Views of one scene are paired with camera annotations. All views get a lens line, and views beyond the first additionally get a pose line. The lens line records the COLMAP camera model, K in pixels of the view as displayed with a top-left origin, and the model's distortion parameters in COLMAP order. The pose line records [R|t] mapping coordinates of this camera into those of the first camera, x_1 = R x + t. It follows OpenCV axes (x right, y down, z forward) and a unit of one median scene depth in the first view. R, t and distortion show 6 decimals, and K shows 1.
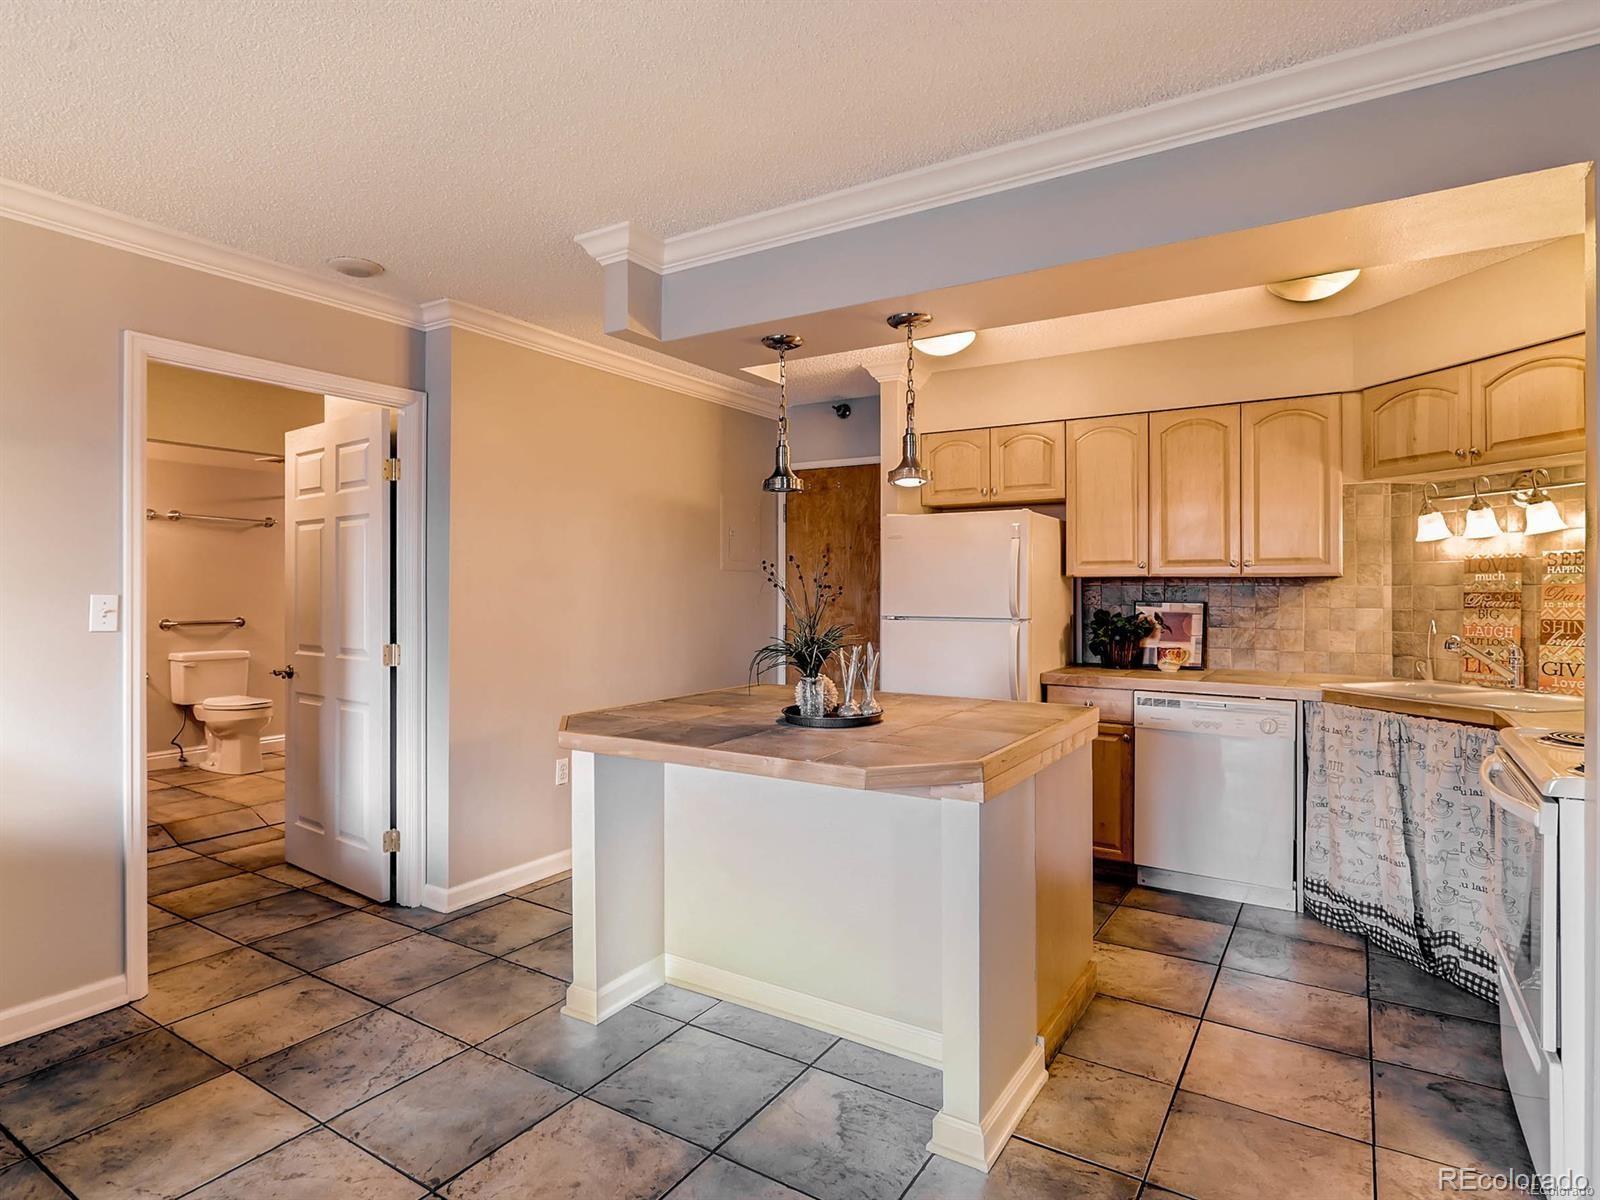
lens RADIAL K [[878.0, 0, 800.3], [0, 878.0, 587.7], [0, 0, 1]] dist [-0.001543, -0.000238]
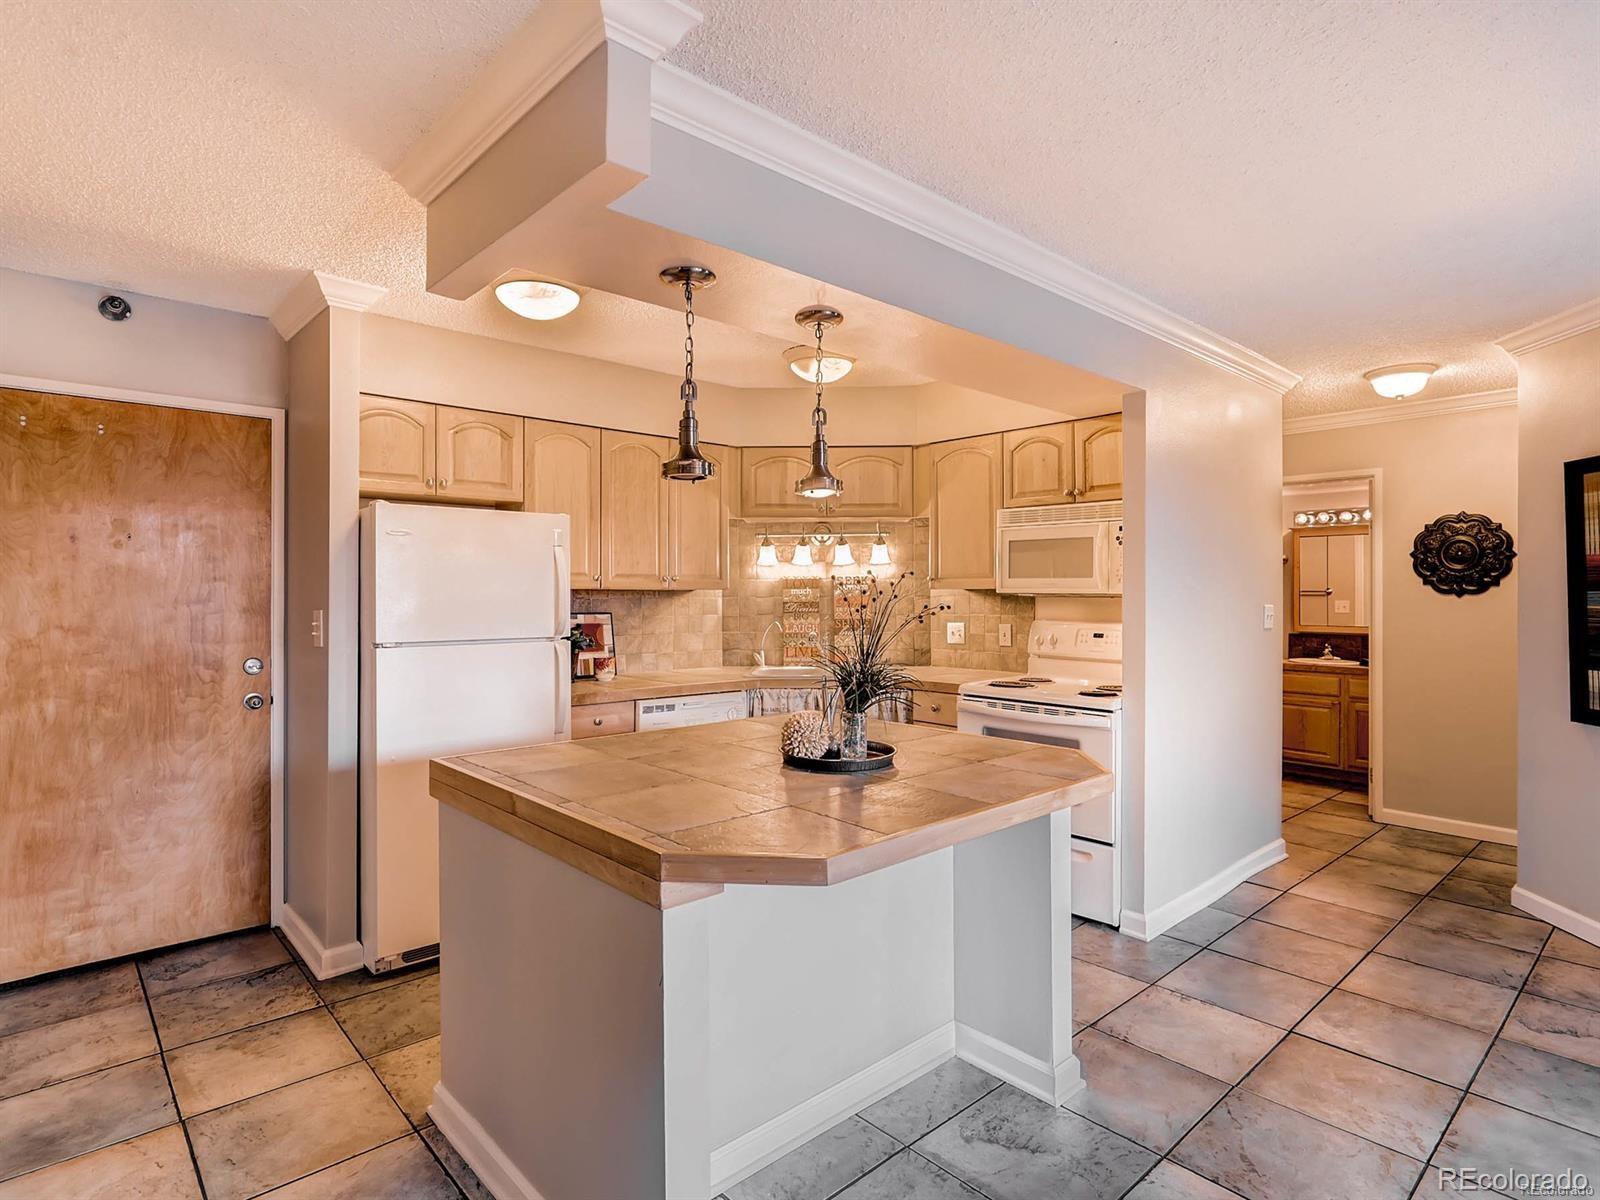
lens RADIAL K [[859.2, 0, 797.3], [0, 859.2, 584.1], [0, 0, 1]] dist [-0.005095, 0.000497]
pose [[0.268174, 0.008640, 0.963332, -0.558544], [0.000529, 0.999958, -0.009115, -0.010615], [-0.963370, 0.002954, 0.268158, 0.567349]]
